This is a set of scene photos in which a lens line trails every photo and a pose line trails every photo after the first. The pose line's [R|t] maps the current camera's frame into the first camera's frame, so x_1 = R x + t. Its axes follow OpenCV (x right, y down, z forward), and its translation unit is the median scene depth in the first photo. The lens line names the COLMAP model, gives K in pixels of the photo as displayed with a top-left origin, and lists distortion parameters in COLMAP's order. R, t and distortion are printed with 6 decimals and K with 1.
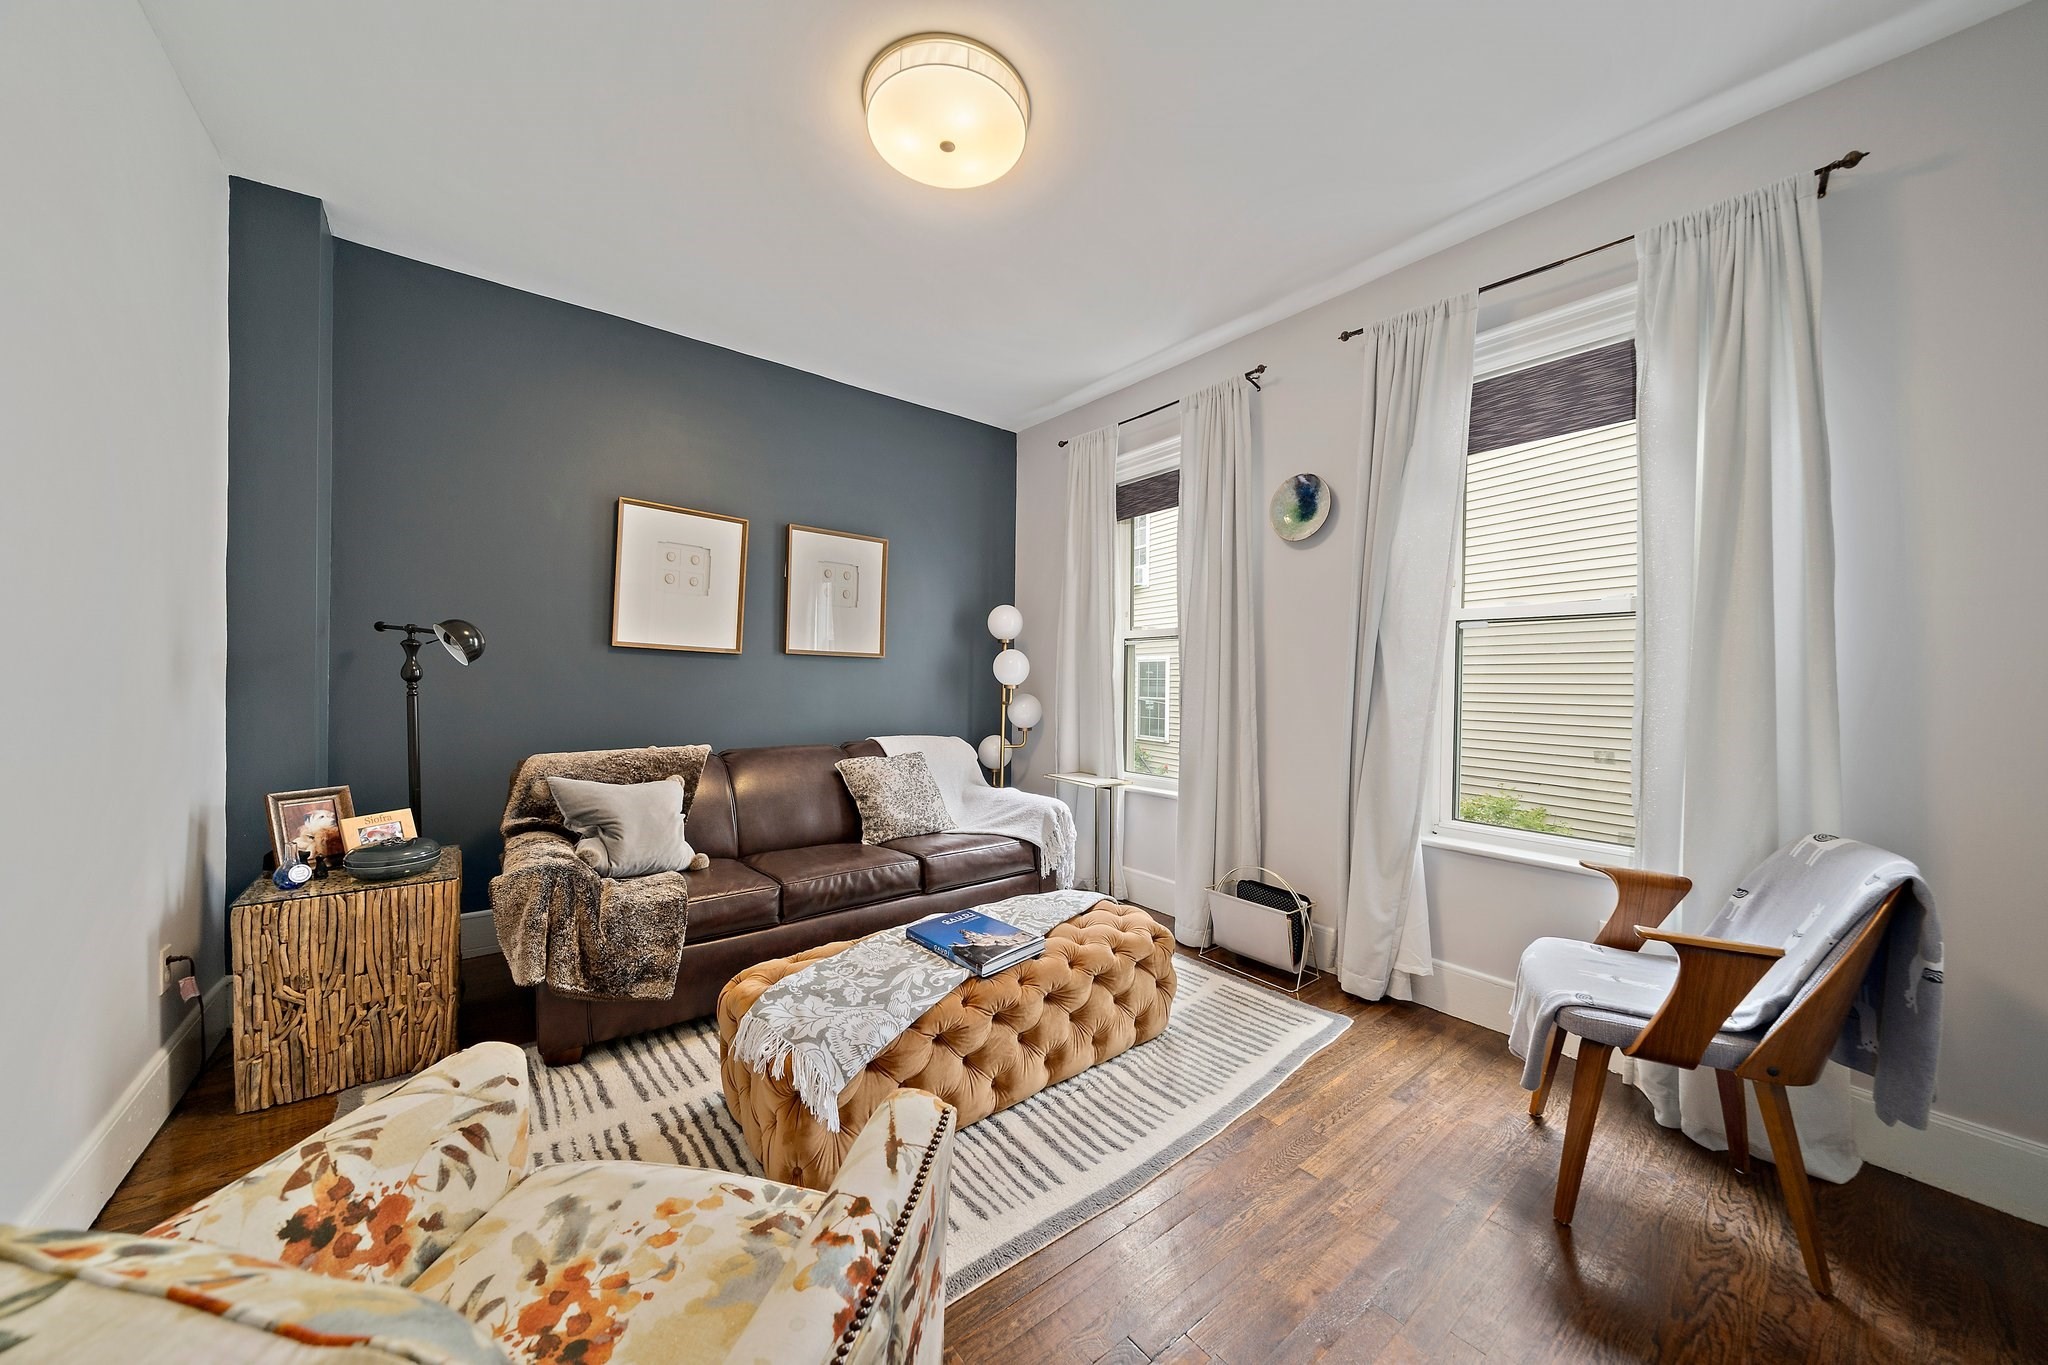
lens RADIAL K [[660.6, 0, 1027.7], [0, 660.6, 685.0], [0, 0, 1]] dist [-0.000131, -0.000003]
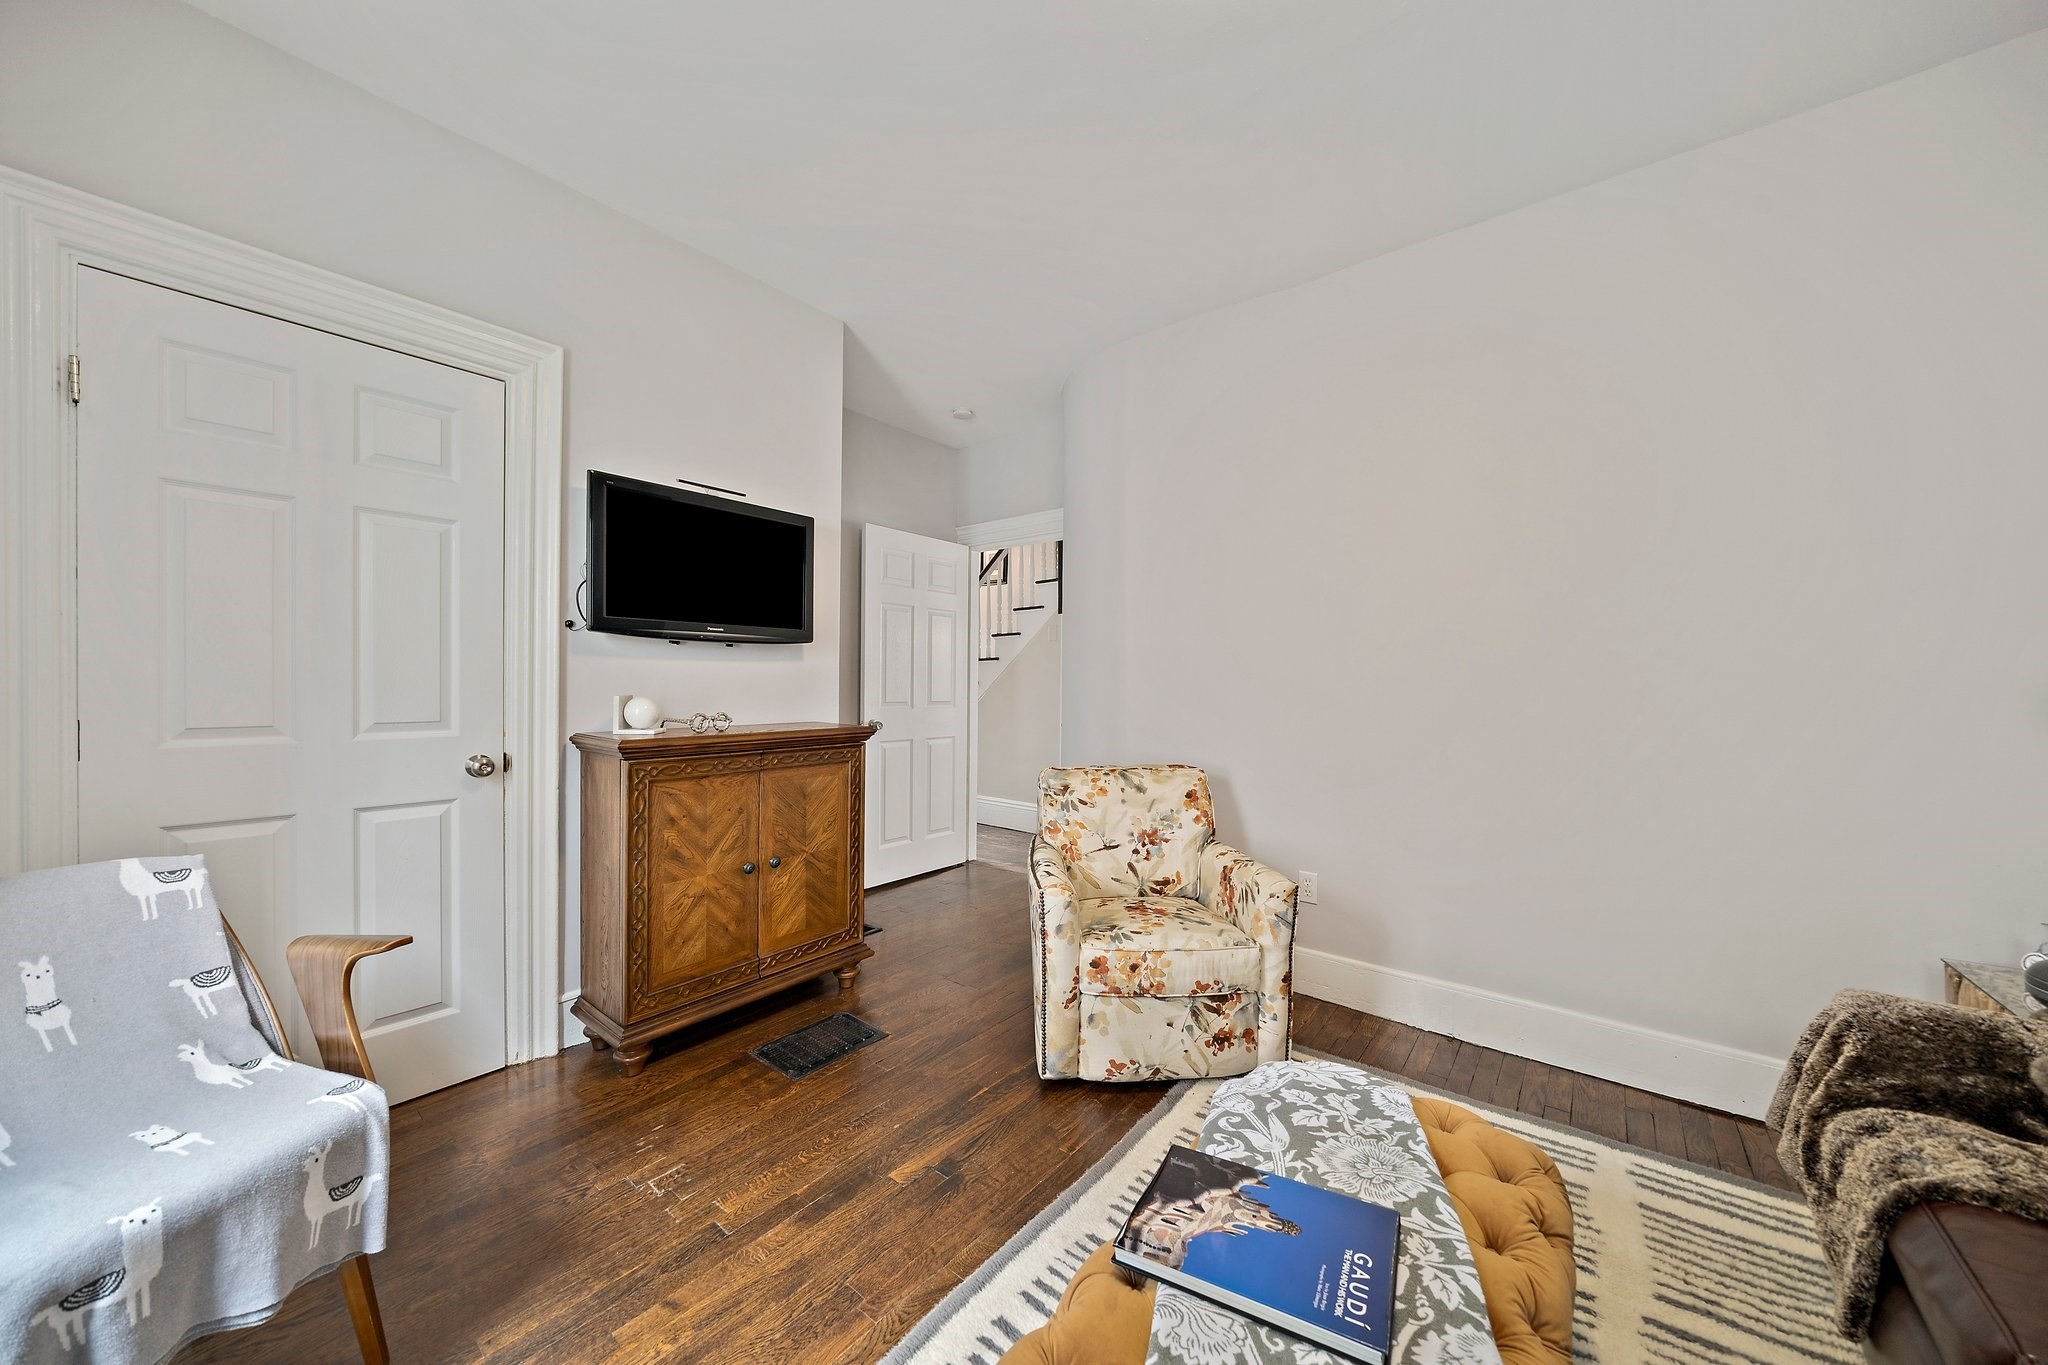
lens RADIAL K [[715.9, 0, 1022.0], [0, 715.9, 682.2], [0, 0, 1]] dist [-0.006934, 0.000140]
pose [[-0.975088, -0.021923, -0.220733, 0.248181], [-0.022080, 0.999755, -0.001758, -0.009431], [0.220717, 0.003160, -0.975333, 1.748894]]
